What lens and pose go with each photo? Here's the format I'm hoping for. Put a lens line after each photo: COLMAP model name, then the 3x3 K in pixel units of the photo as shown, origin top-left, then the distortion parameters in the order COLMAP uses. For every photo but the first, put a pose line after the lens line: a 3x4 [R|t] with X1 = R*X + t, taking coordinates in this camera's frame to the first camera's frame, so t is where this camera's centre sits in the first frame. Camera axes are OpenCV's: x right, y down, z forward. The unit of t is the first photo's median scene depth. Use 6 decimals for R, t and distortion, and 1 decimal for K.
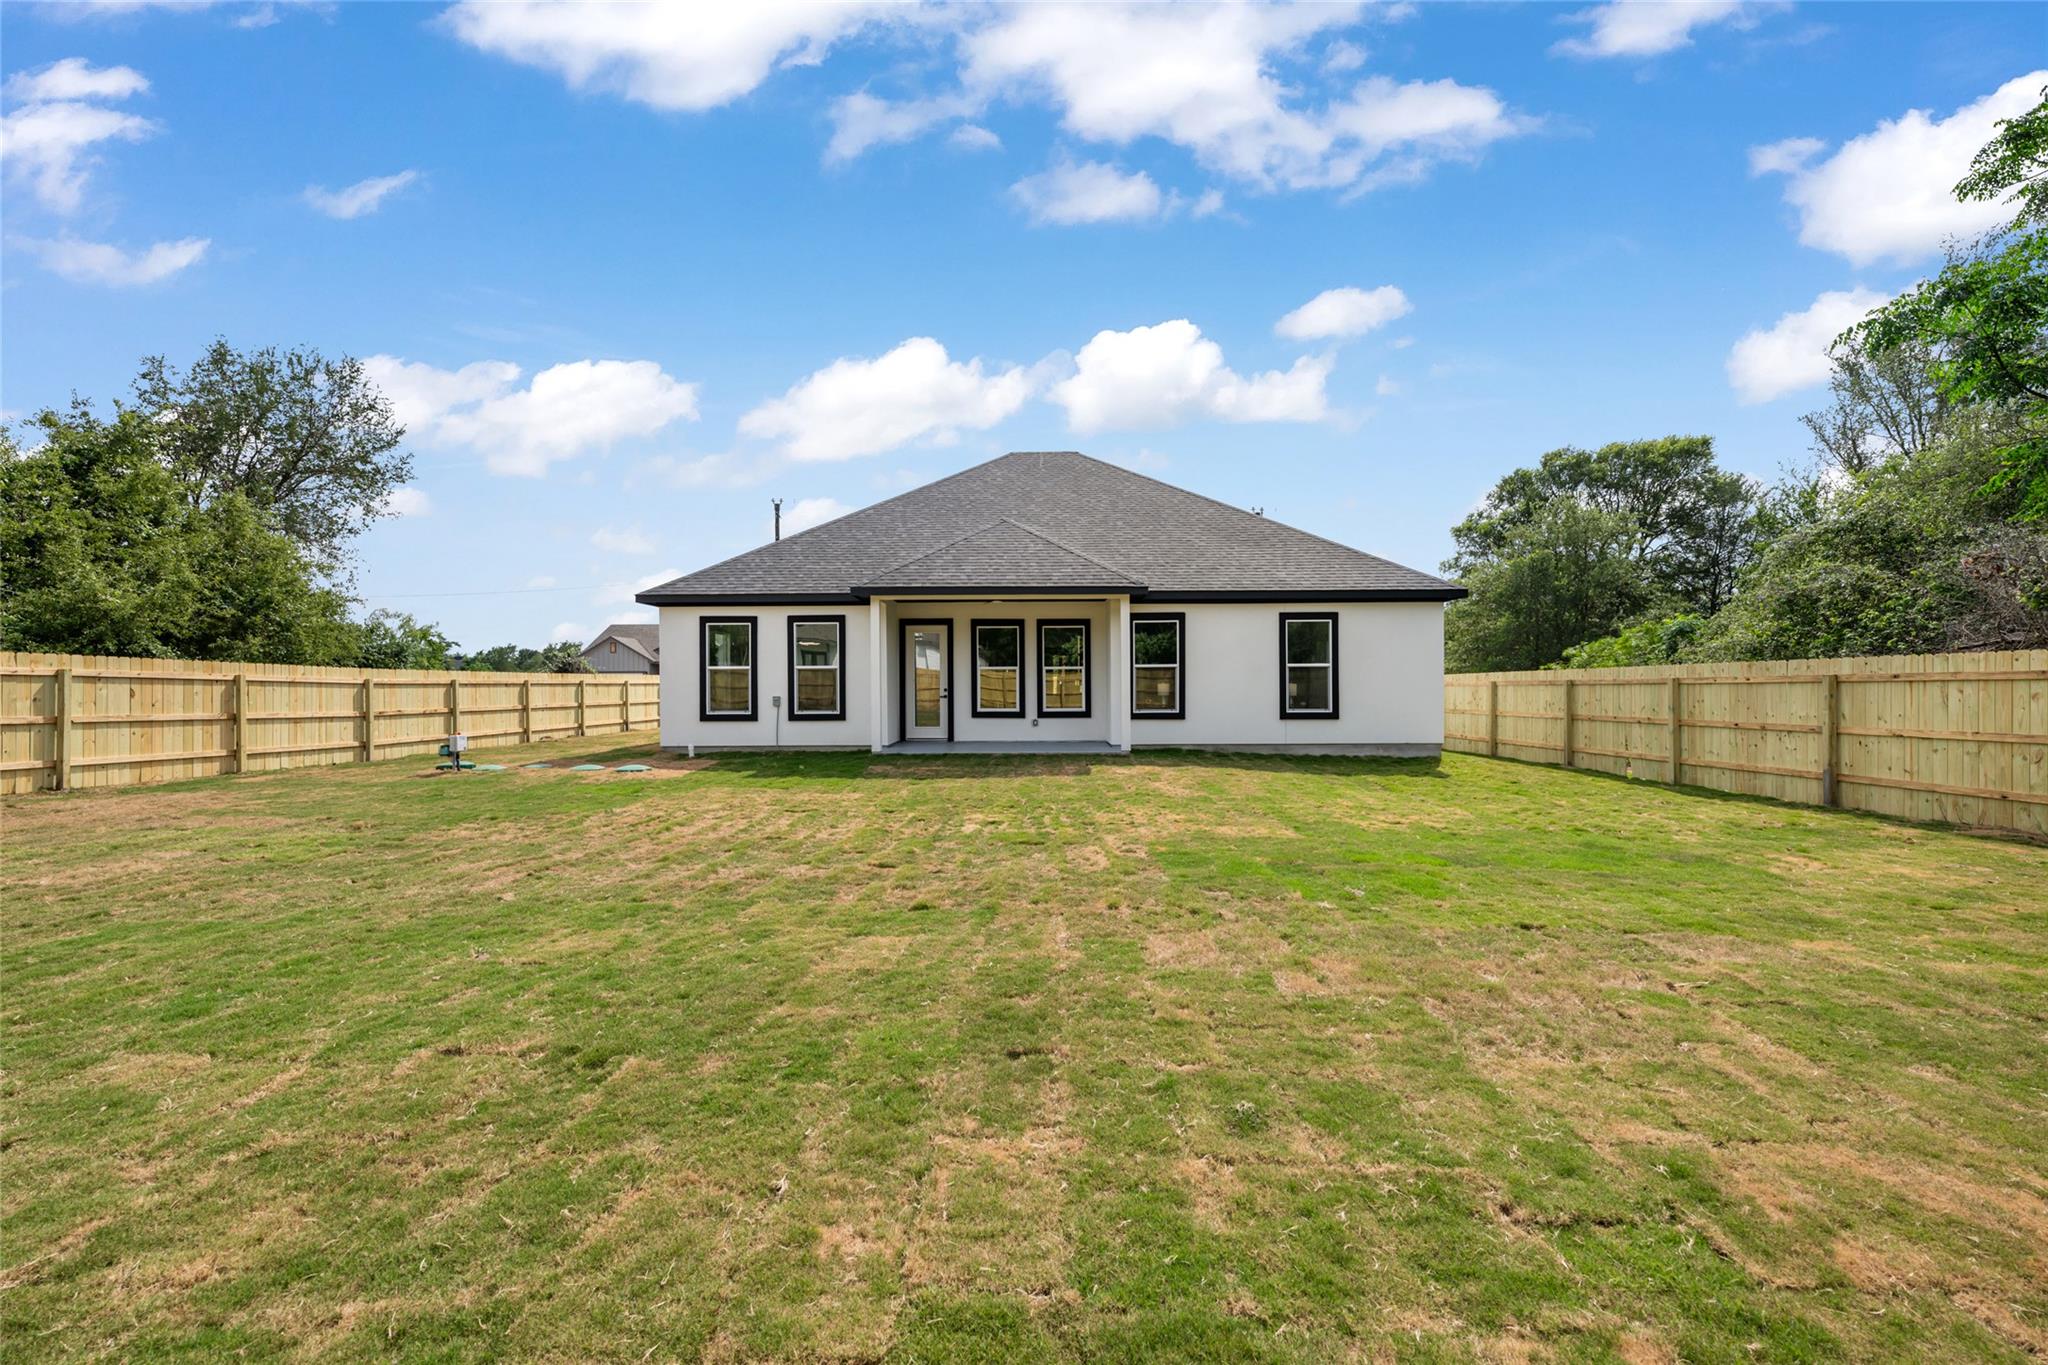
lens RADIAL K [[809.1, 0, 1024.0], [0, 809.1, 682.5], [0, 0, 1]] dist [0.000612, -0.000315]
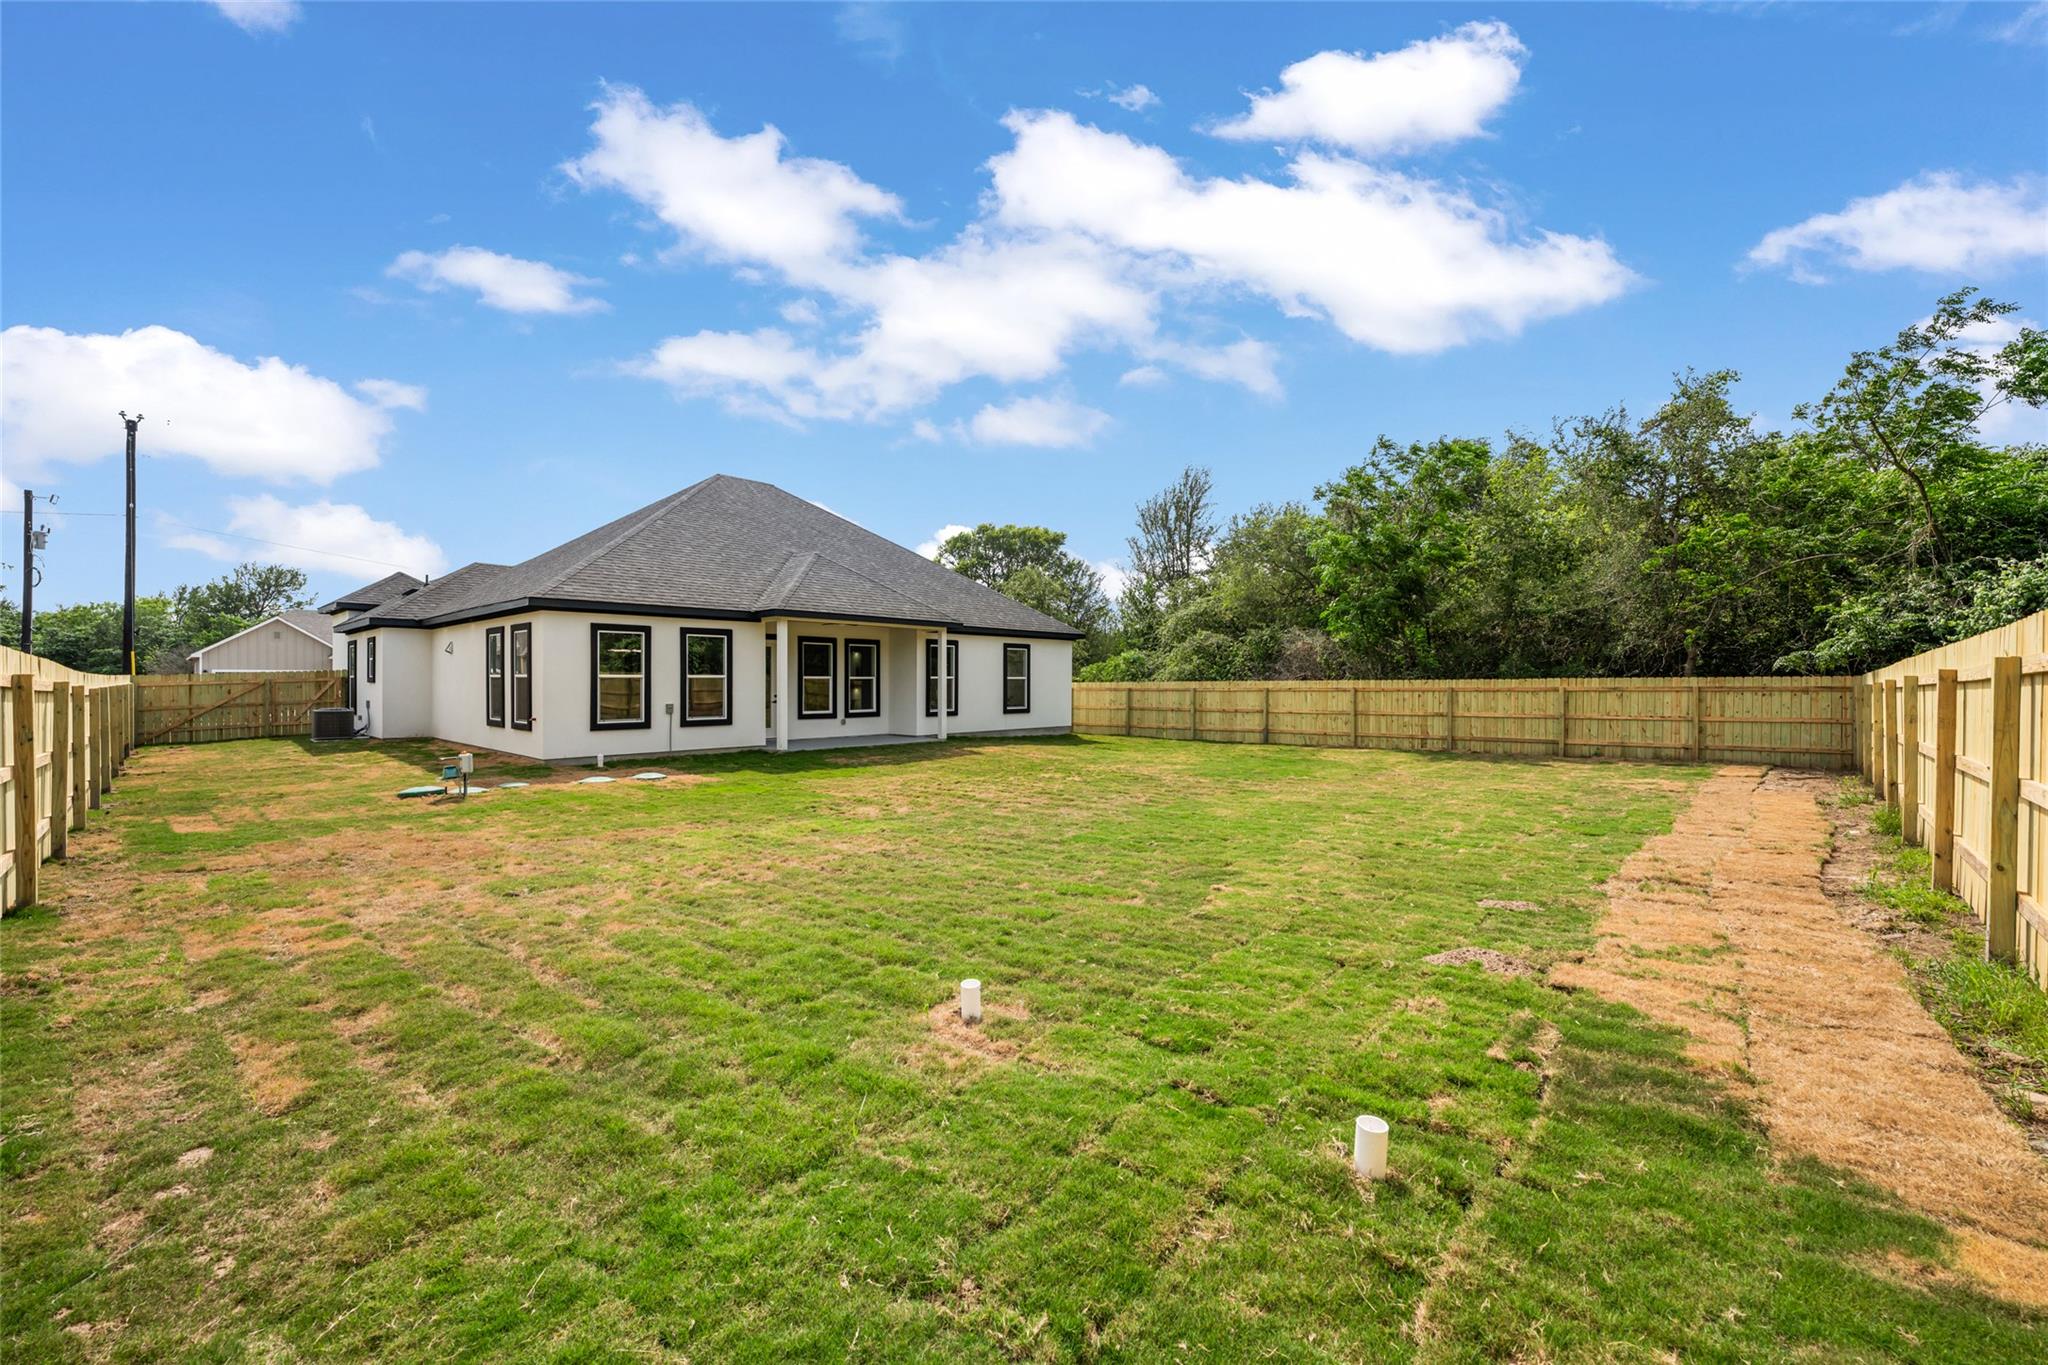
lens RADIAL K [[809.1, 0, 1024.0], [0, 809.1, 682.5], [0, 0, 1]] dist [0.000612, -0.000315]
pose [[0.668217, 0.003271, 0.743960, -0.777109], [-0.005662, 0.999984, 0.000689, -0.014034], [-0.743945, -0.004672, 0.668224, -0.037654]]
